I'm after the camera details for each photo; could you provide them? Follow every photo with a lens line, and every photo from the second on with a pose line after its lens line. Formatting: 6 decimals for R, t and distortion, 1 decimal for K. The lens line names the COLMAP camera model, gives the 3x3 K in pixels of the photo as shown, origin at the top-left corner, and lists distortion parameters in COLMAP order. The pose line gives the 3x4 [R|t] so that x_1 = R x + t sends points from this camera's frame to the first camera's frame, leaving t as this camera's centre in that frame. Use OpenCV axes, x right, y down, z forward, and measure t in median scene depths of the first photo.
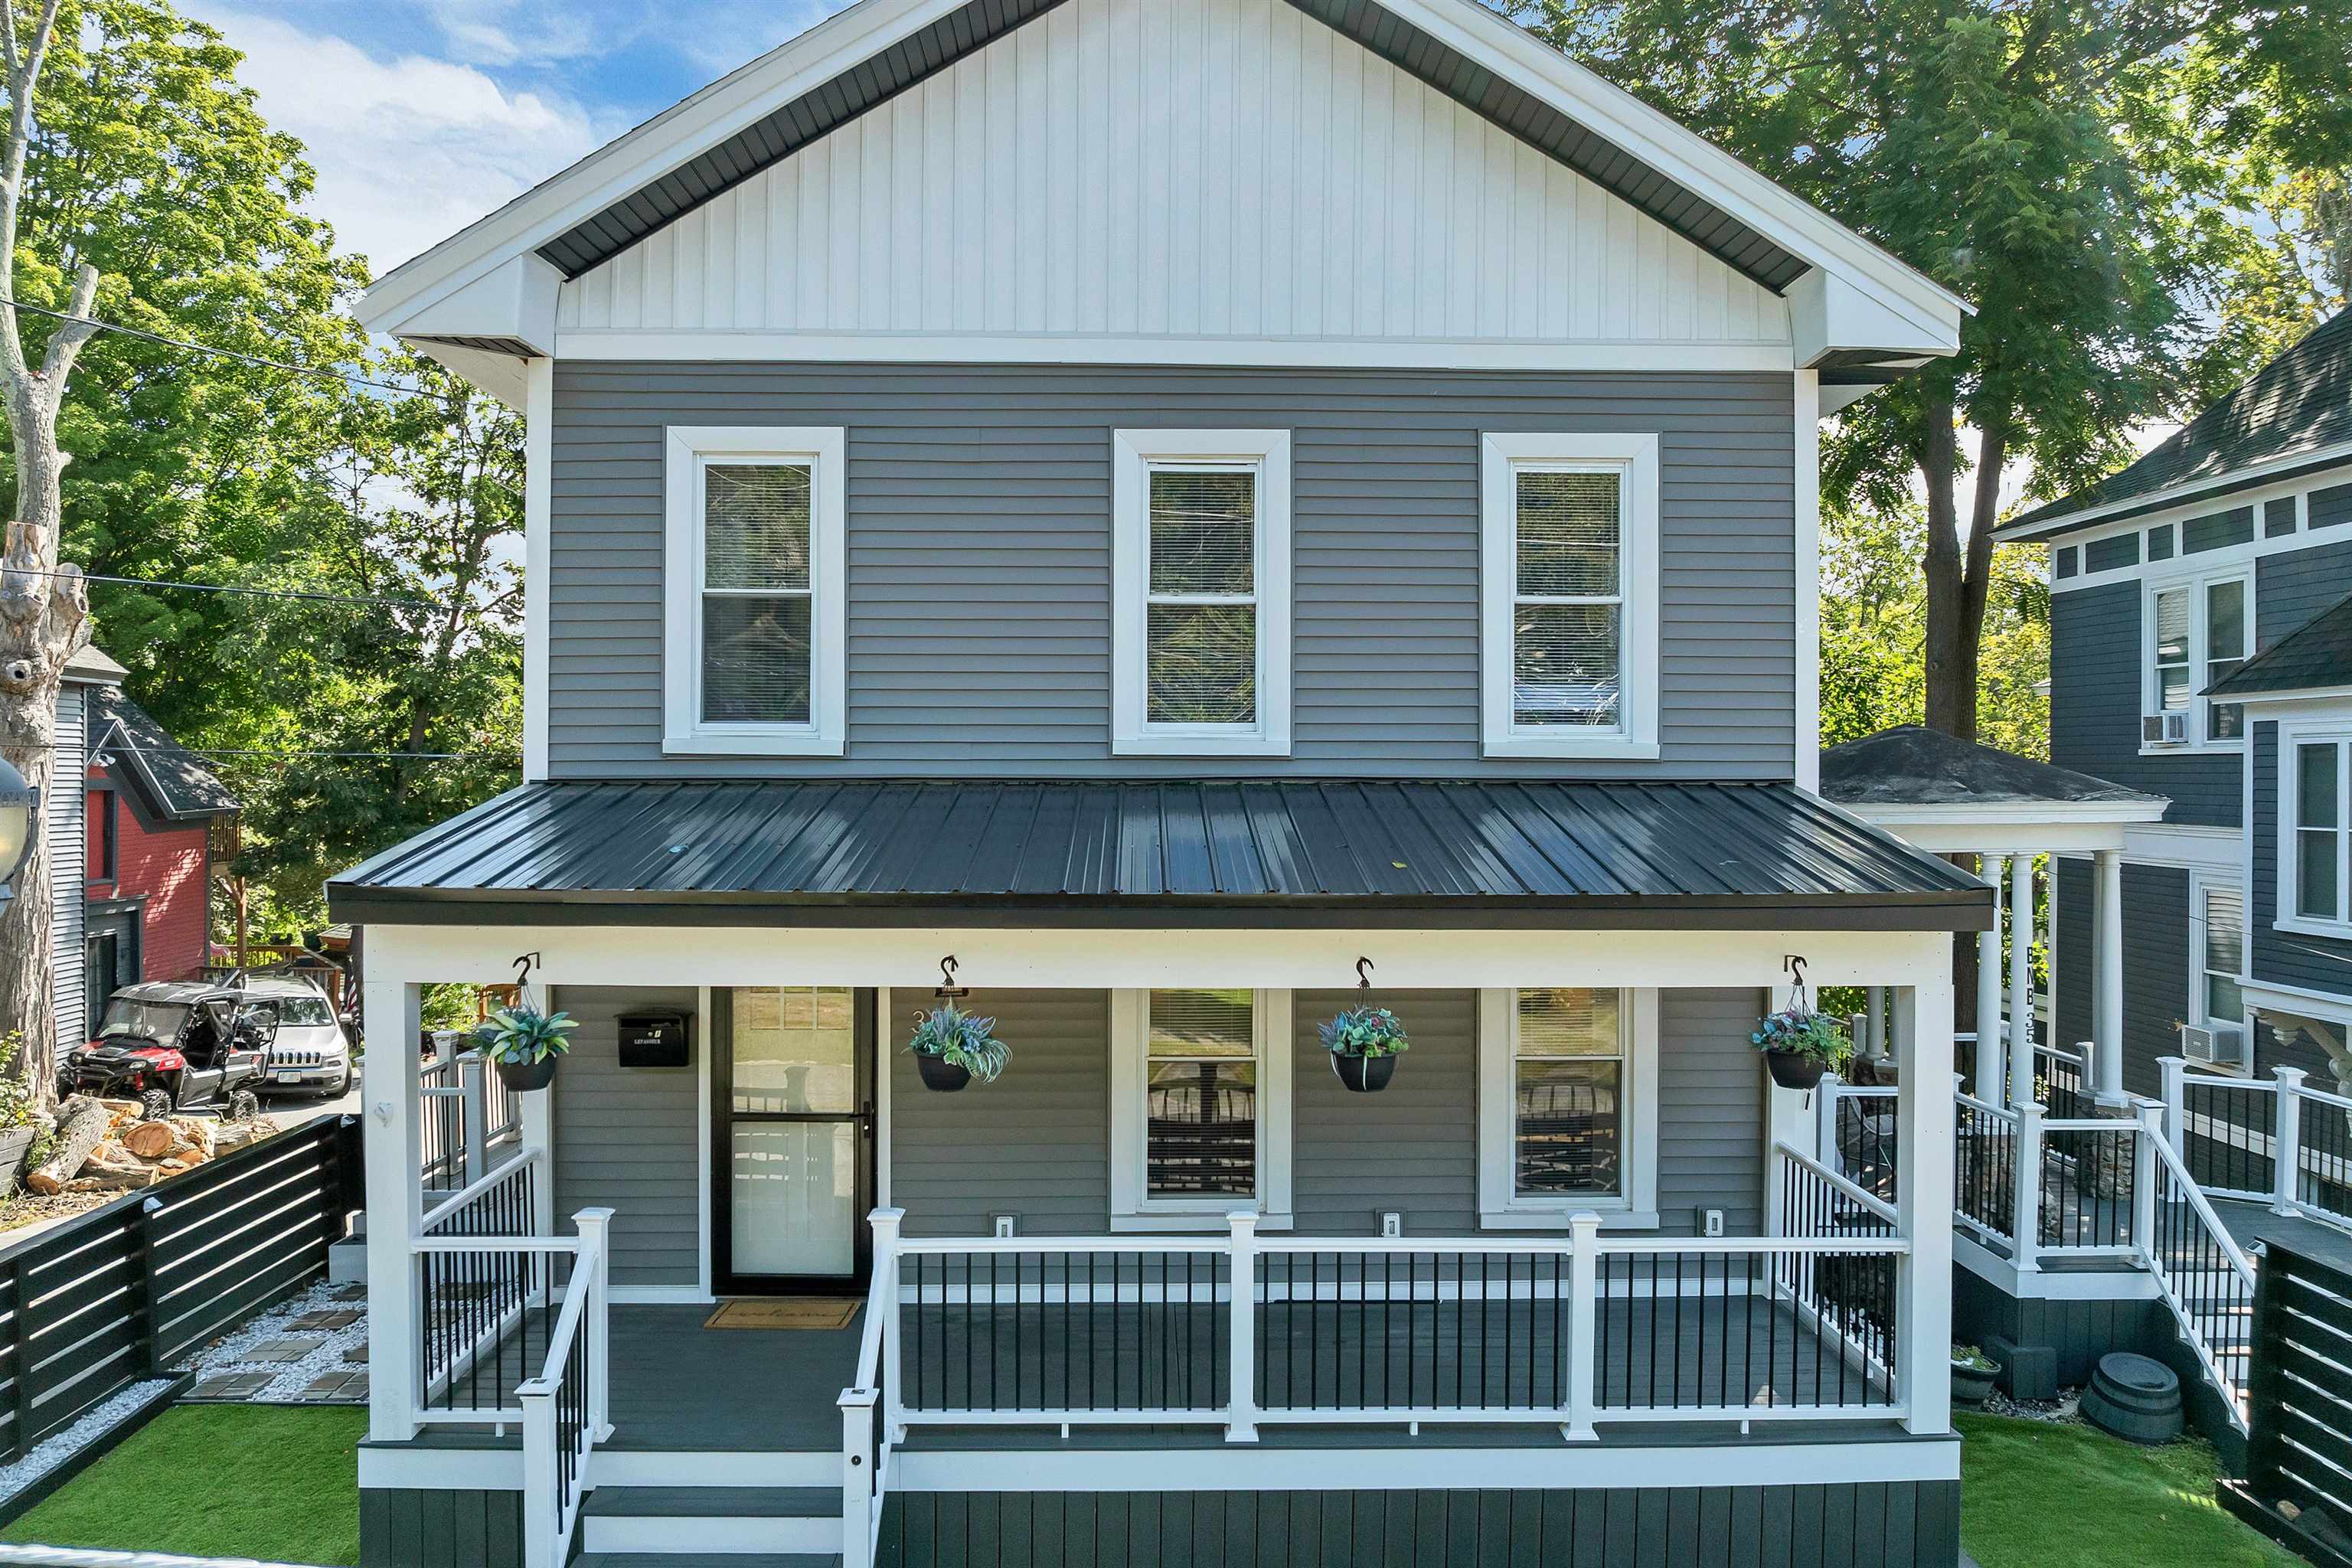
lens RADIAL K [[1708.2, 0, 1179.7], [0, 1708.2, 774.2], [0, 0, 1]] dist [-0.036239, -0.008672]
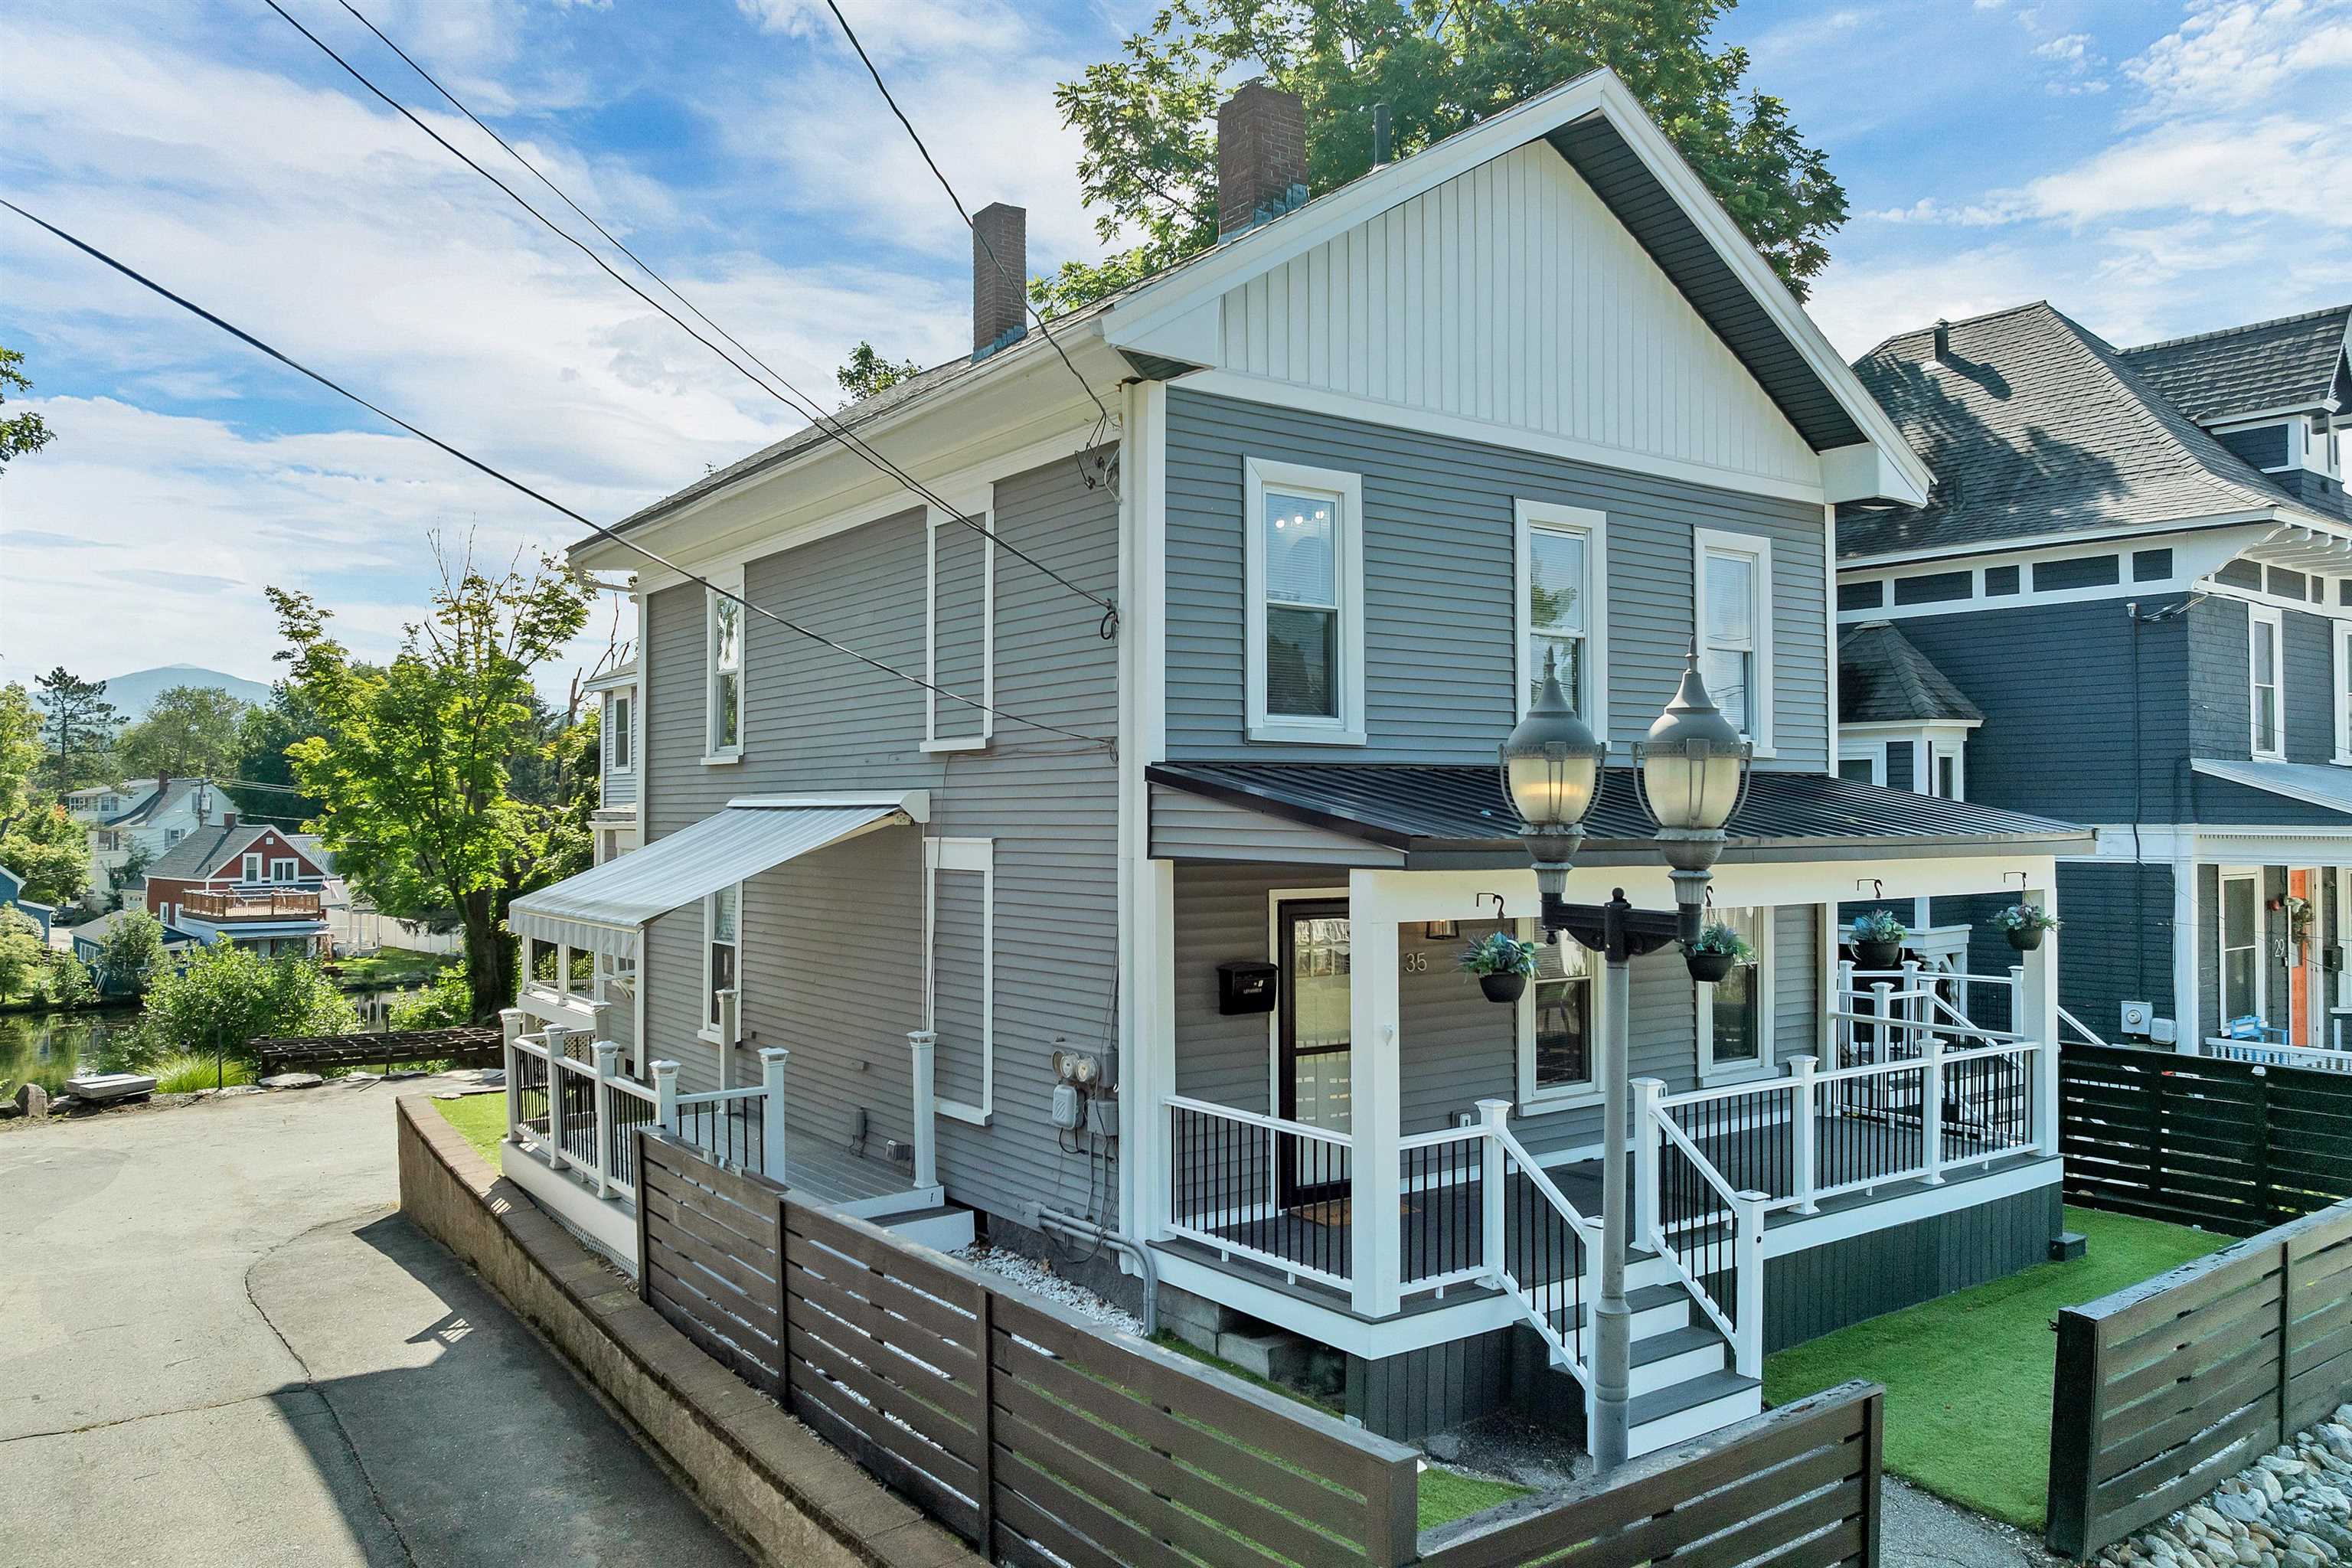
lens RADIAL K [[1708.2, 0, 1179.7], [0, 1708.2, 774.2], [0, 0, 1]] dist [-0.036239, -0.008672]
pose [[0.823291, 0.007040, 0.567576, -0.994554], [0.003859, 0.999831, -0.018000, 0.030661], [-0.567606, 0.017009, 0.823125, 0.080690]]
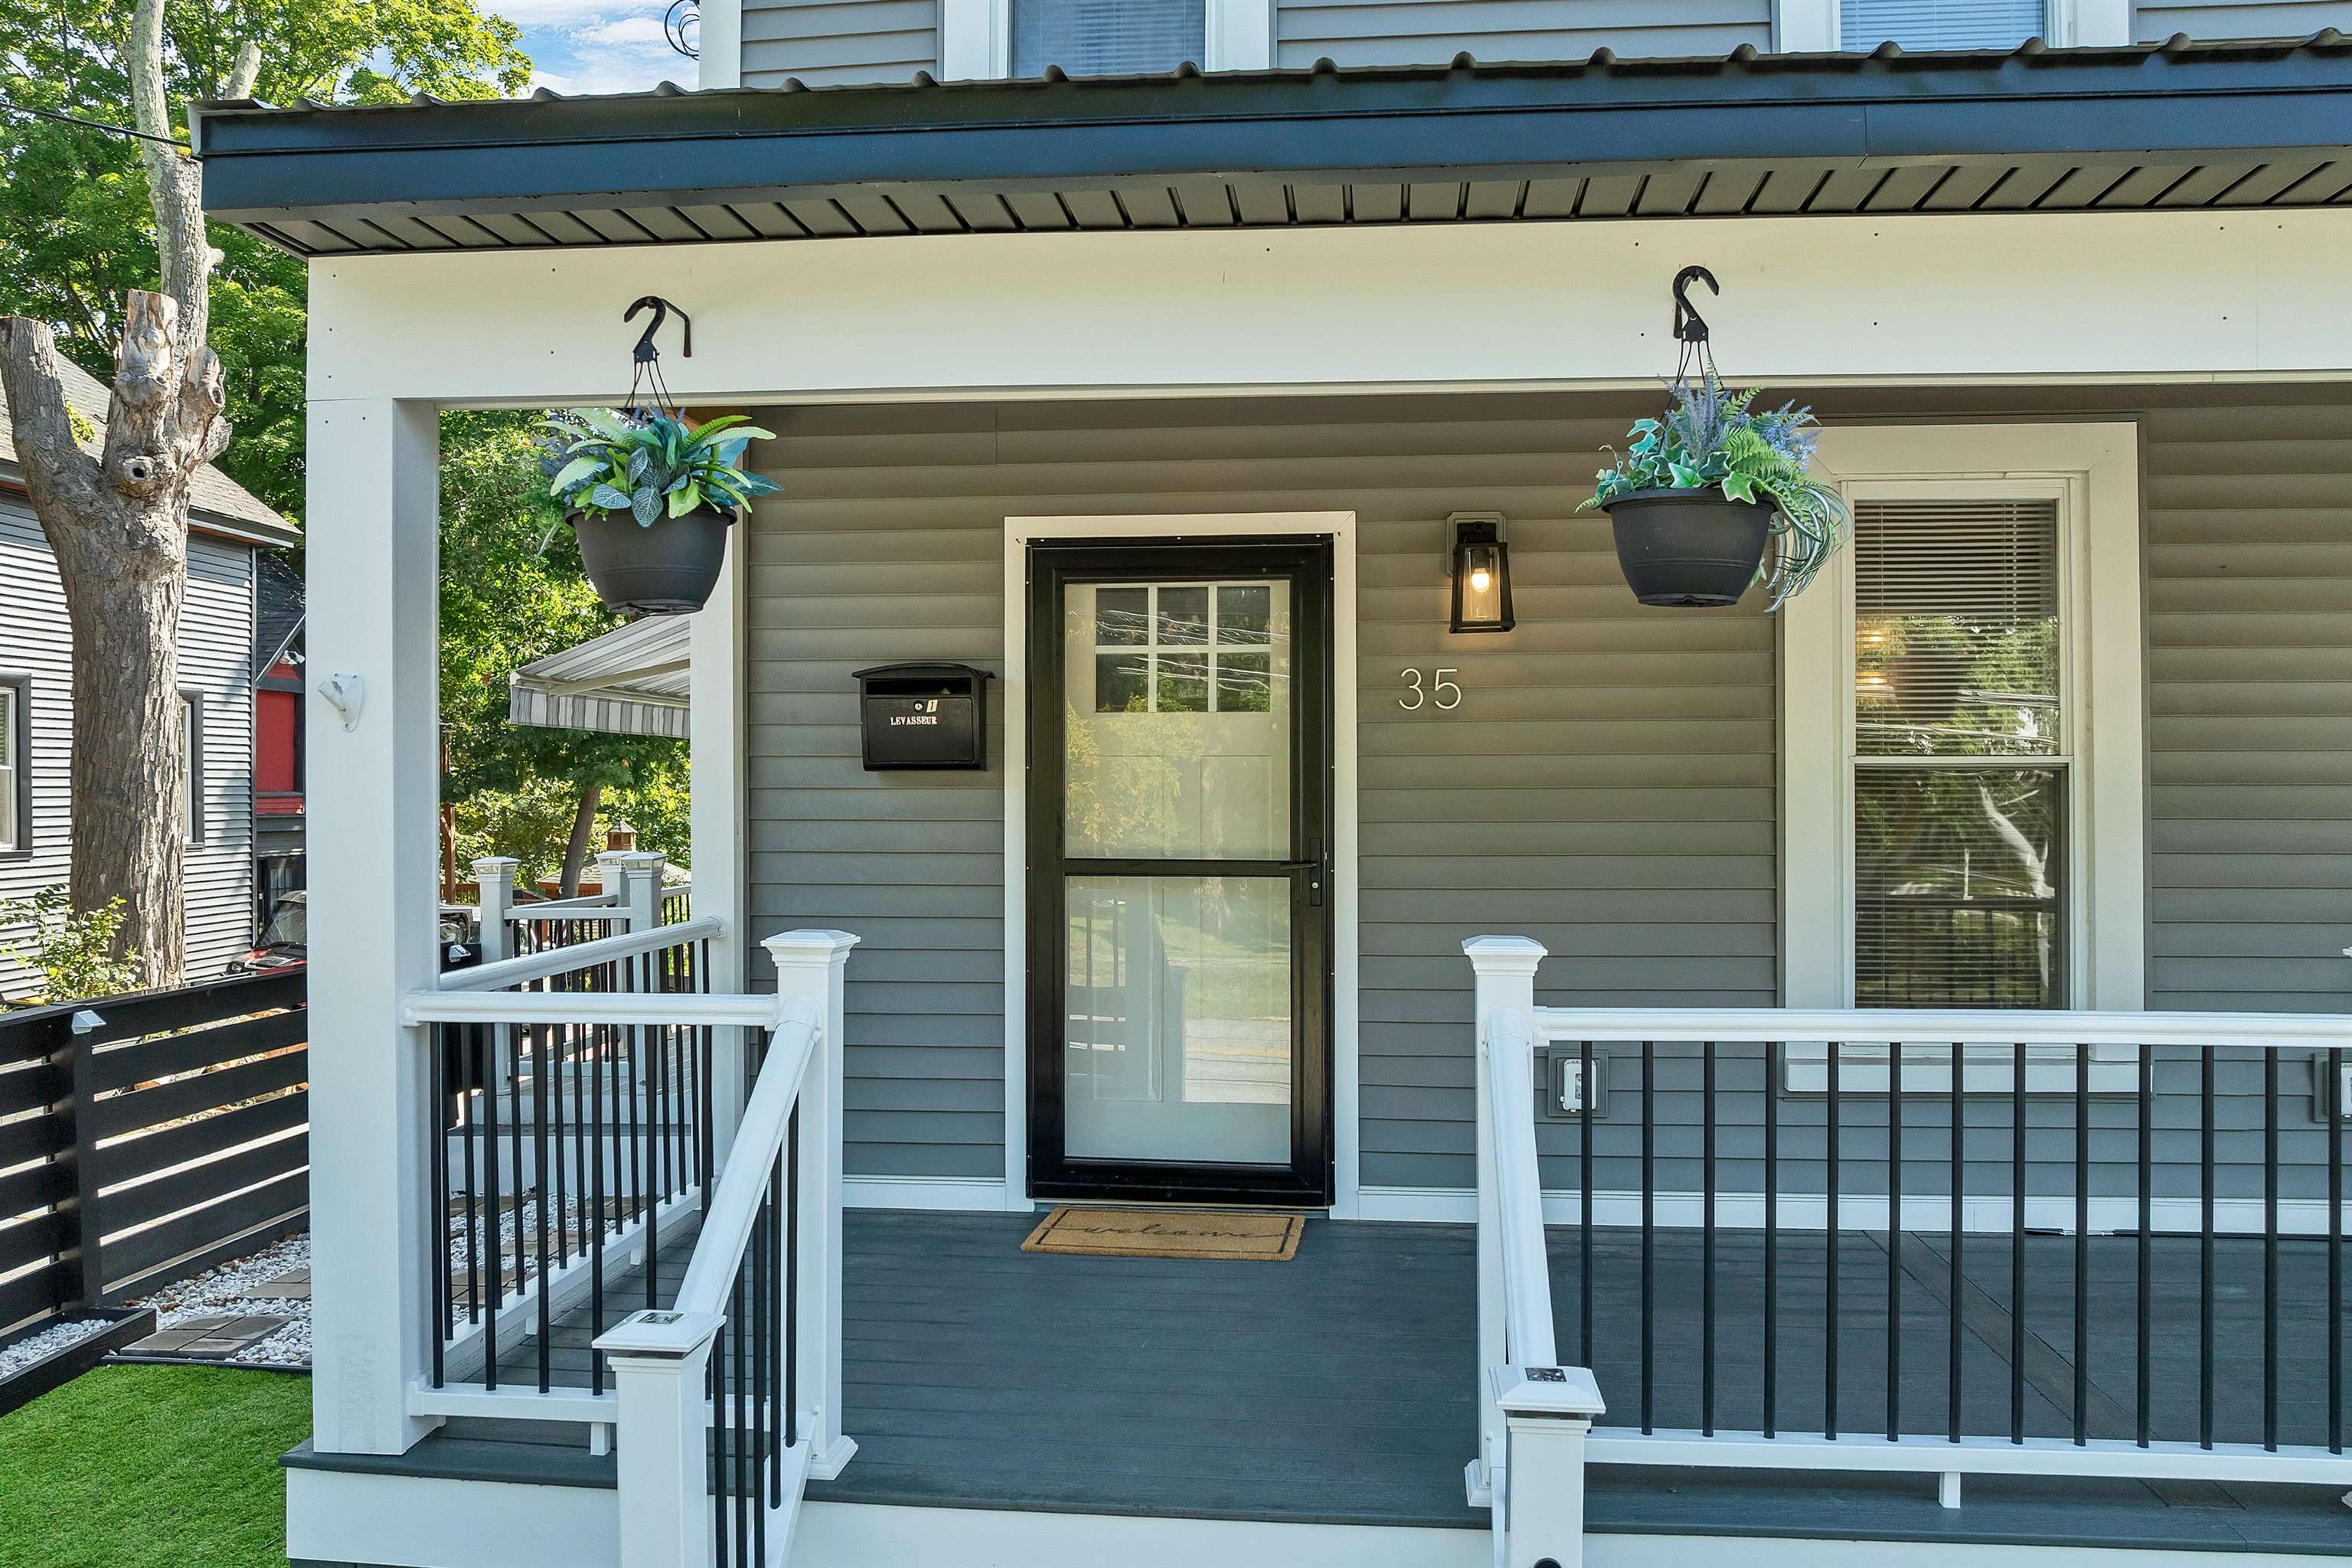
lens RADIAL K [[1708.2, 0, 1179.7], [0, 1708.2, 774.2], [0, 0, 1]] dist [-0.036239, -0.008672]
pose [[0.992066, -0.003281, -0.125677, -0.158667], [0.002633, 0.999982, -0.005329, 0.174934], [0.125693, 0.004955, 0.992057, 0.466150]]
